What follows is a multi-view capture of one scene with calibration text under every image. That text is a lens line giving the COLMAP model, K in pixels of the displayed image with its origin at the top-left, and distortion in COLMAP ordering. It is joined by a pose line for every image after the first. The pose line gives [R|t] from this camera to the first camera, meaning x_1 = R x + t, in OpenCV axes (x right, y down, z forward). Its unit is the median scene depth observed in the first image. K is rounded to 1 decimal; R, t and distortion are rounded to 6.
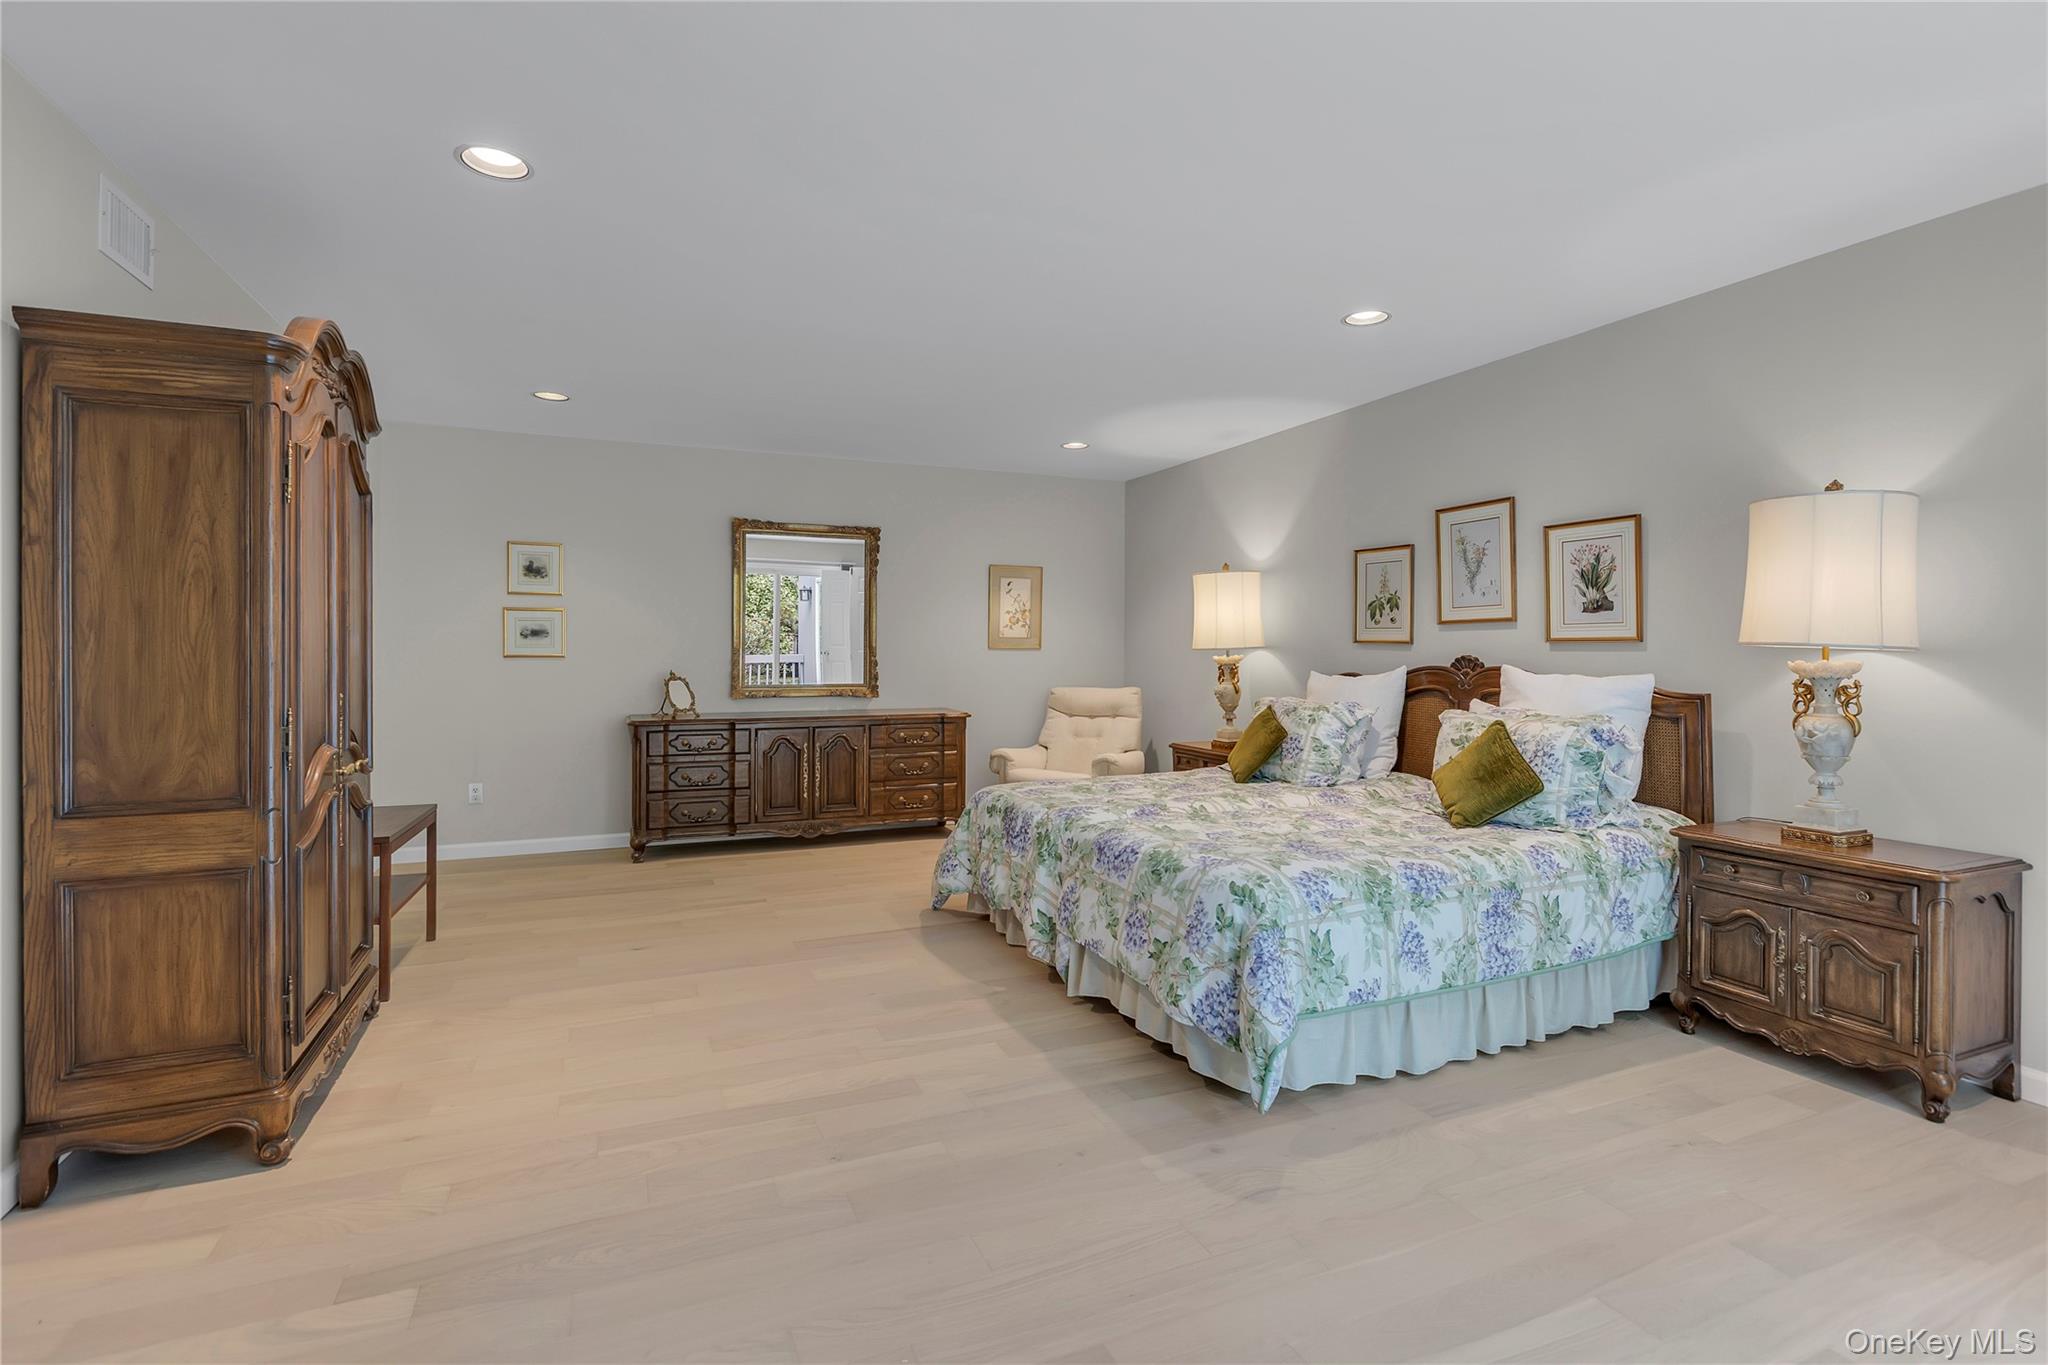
lens RADIAL K [[985.0, 0, 1020.1], [0, 985.0, 647.1], [0, 0, 1]] dist [-0.004578, 0.001060]
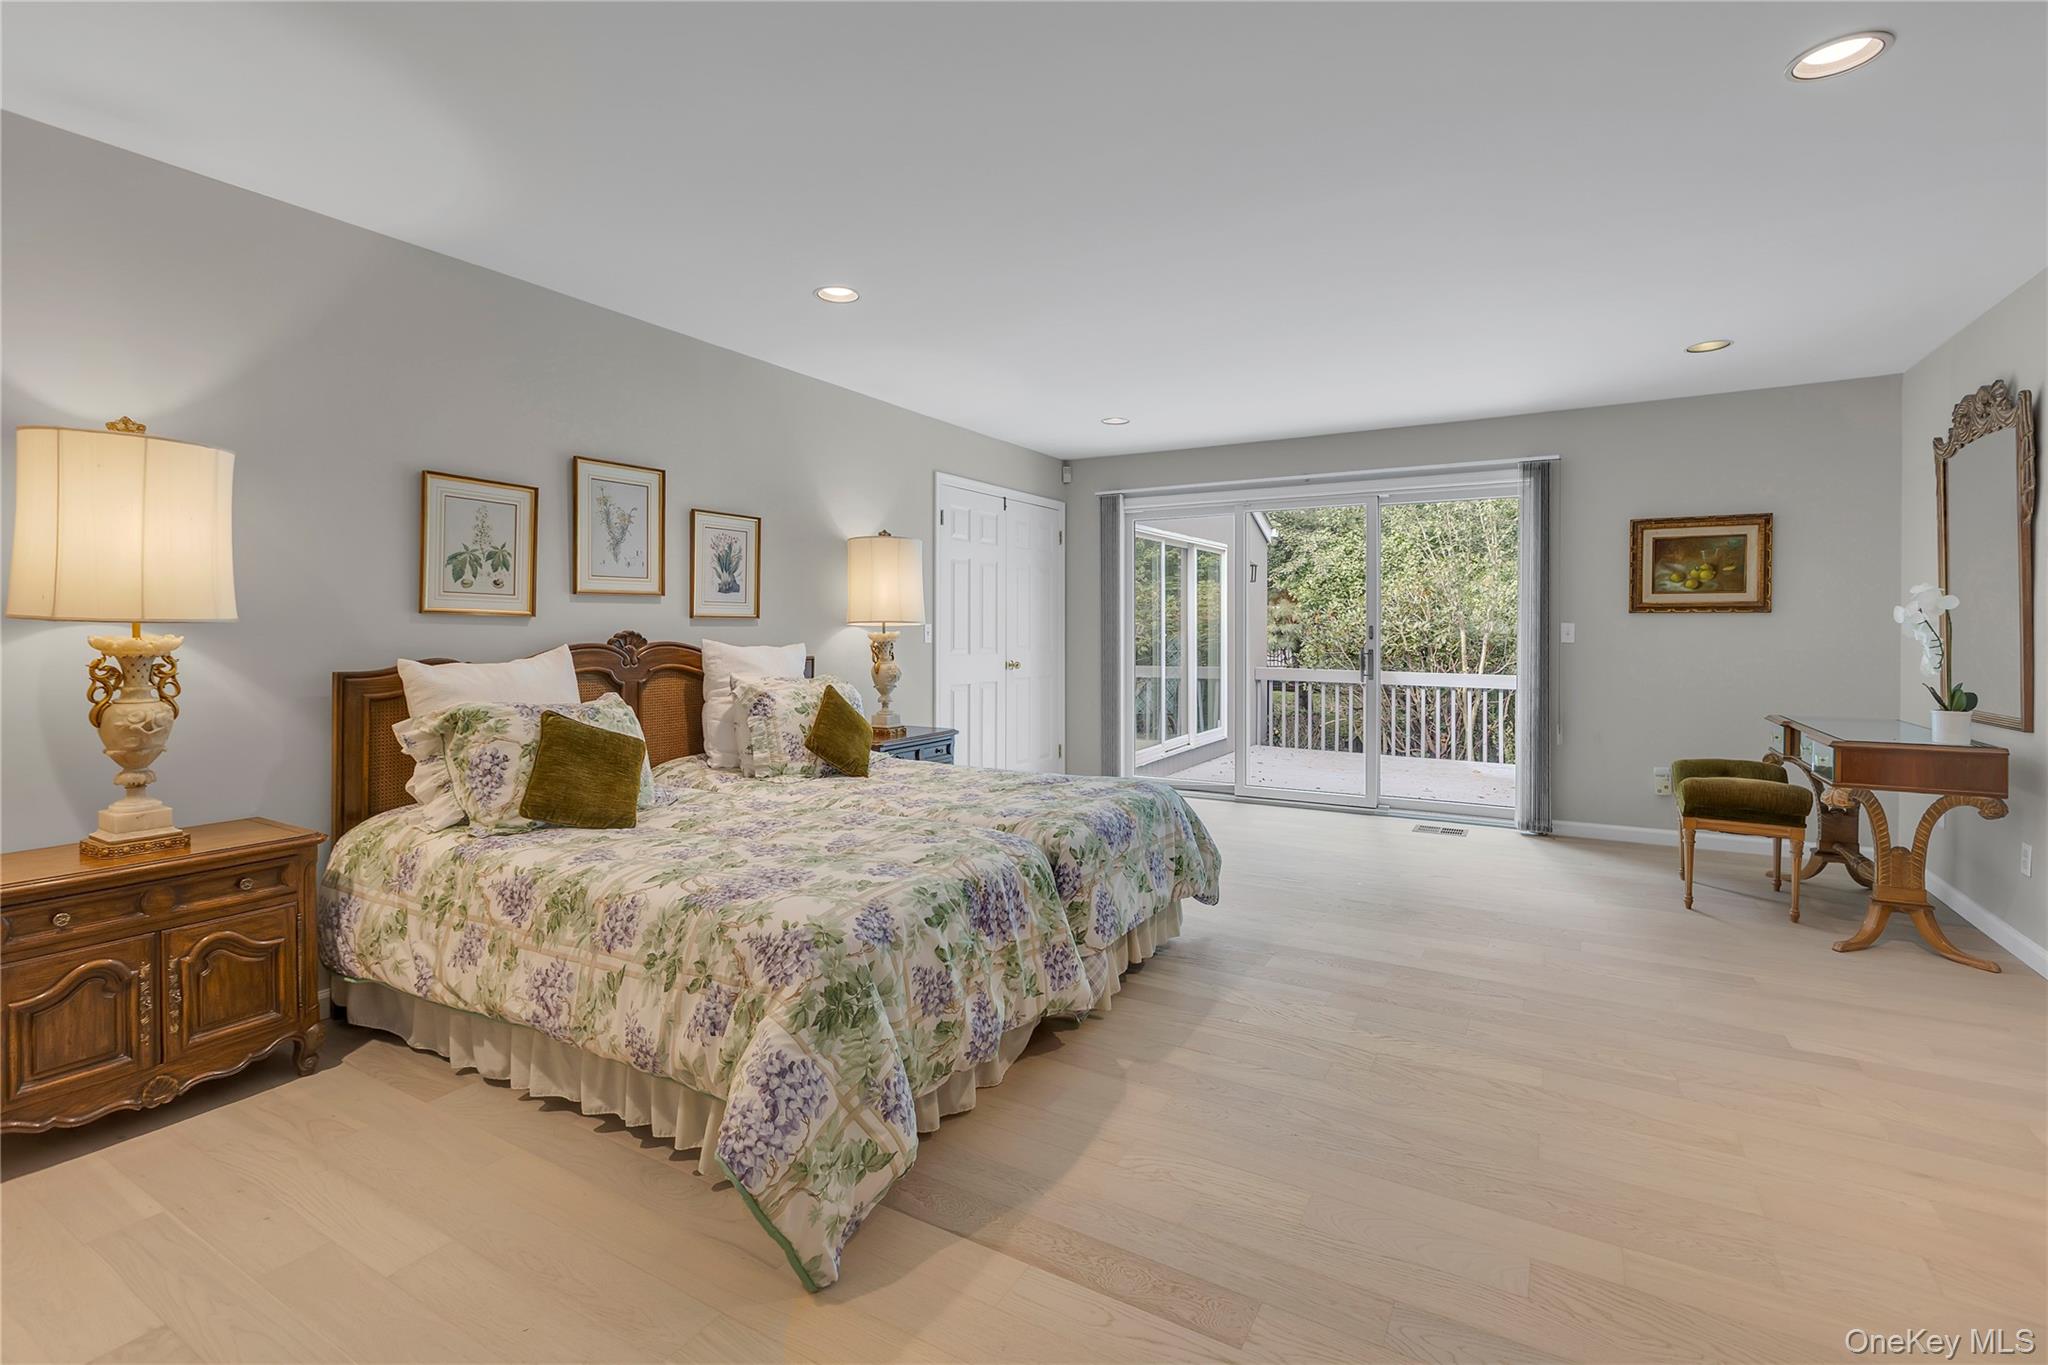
lens RADIAL K [[985.0, 0, 995.3], [0, 985.0, 625.3], [0, 0, 1]] dist [-0.004578, 0.001060]
pose [[-0.606817, 0.001882, 0.794839, -0.473156], [-0.003011, 0.999985, -0.004666, 0.006716], [-0.794836, -0.005225, -0.606802, 1.281134]]
